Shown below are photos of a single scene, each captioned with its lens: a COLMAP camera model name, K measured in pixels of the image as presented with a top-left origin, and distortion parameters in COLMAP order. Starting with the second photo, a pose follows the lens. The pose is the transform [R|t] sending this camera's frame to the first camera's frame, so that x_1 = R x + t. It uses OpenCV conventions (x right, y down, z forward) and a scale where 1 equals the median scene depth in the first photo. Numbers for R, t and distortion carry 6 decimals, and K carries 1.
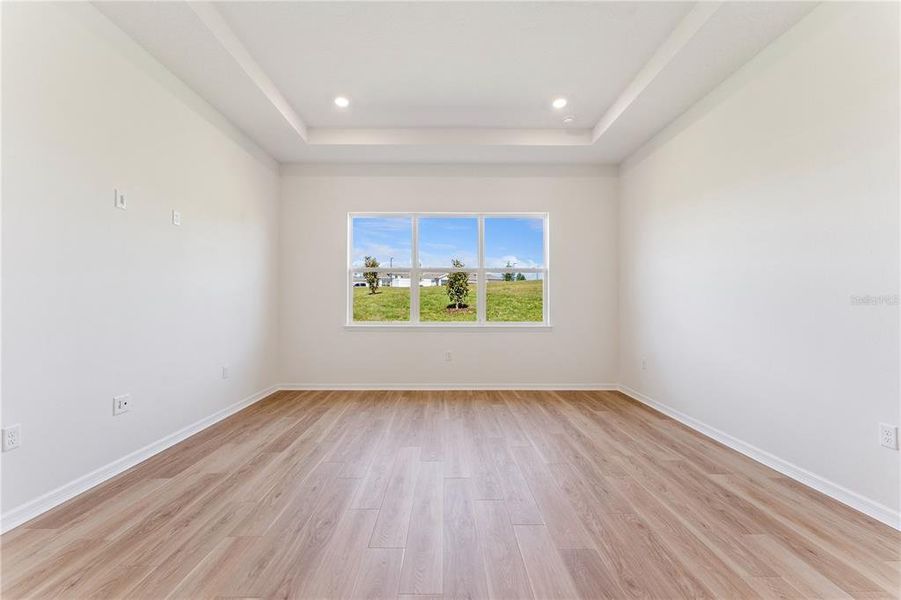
lens RADIAL K [[366.6, 0, 450.5], [0, 366.6, 296.6], [0, 0, 1]] dist [-0.001215, -0.000397]
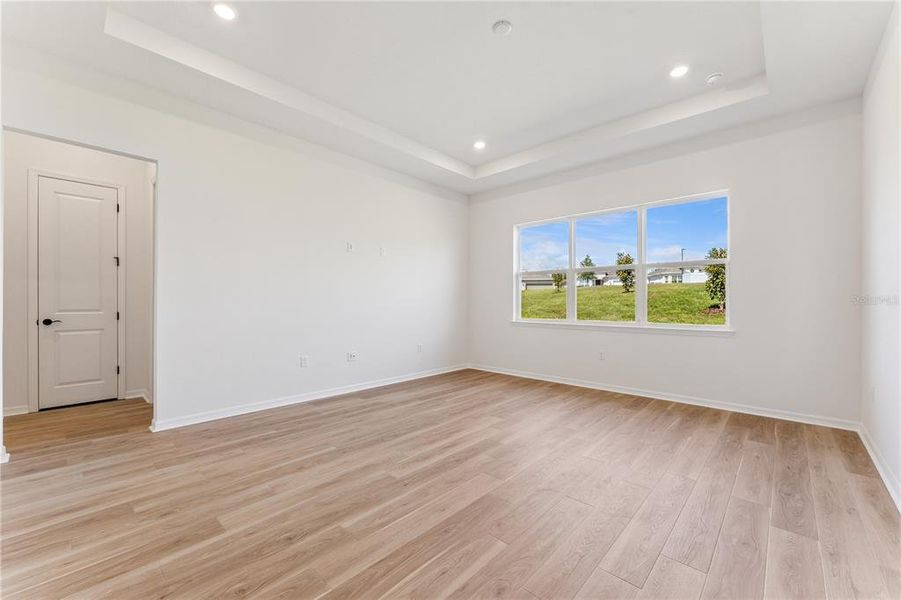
lens RADIAL K [[366.6, 0, 444.0], [0, 366.6, 300.8], [0, 0, 1]] dist [-0.001215, -0.000397]
pose [[0.717438, -0.003378, -0.696615, 0.426952], [0.013243, 0.999874, 0.008790, -0.000749], [0.696497, -0.015532, 0.717392, -0.009860]]
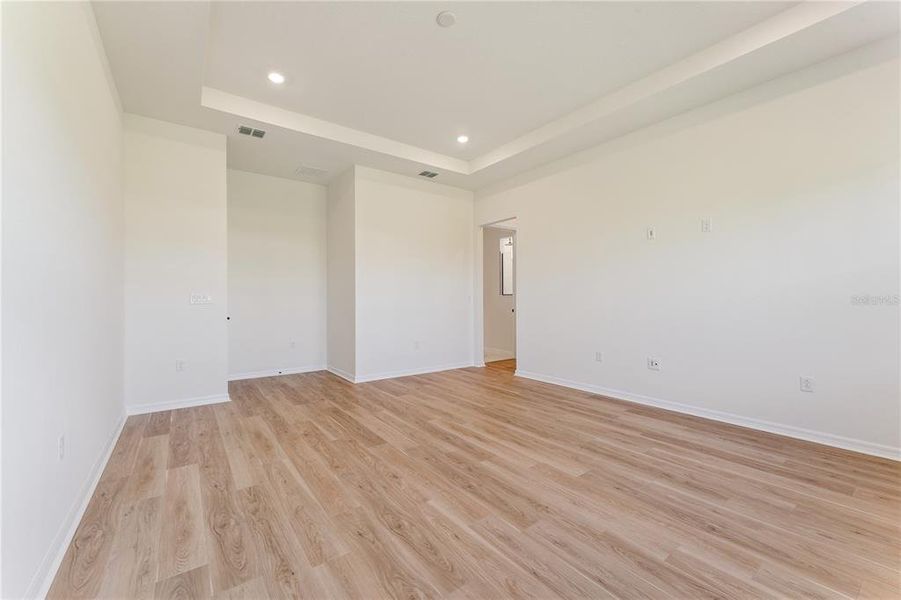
lens RADIAL K [[366.6, 0, 446.3], [0, 366.6, 299.3], [0, 0, 1]] dist [-0.001215, -0.000397]
pose [[-0.820143, -0.000780, -0.572157, 0.415727], [0.012448, 0.999738, -0.019206, 0.020410], [0.572023, -0.022874, -0.819919, 1.015275]]
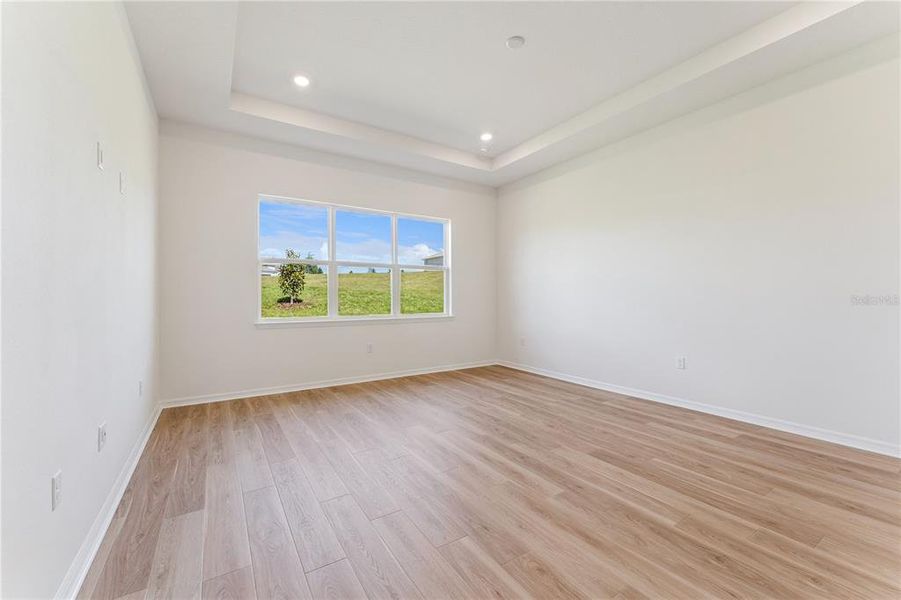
lens RADIAL K [[366.6, 0, 460.7], [0, 366.6, 294.3], [0, 0, 1]] dist [-0.001215, -0.000397]
pose [[0.836909, 0.000860, 0.547341, -0.397368], [-0.006714, 0.999940, 0.008696, -0.000368], [-0.547301, -0.010952, 0.836864, -0.003434]]
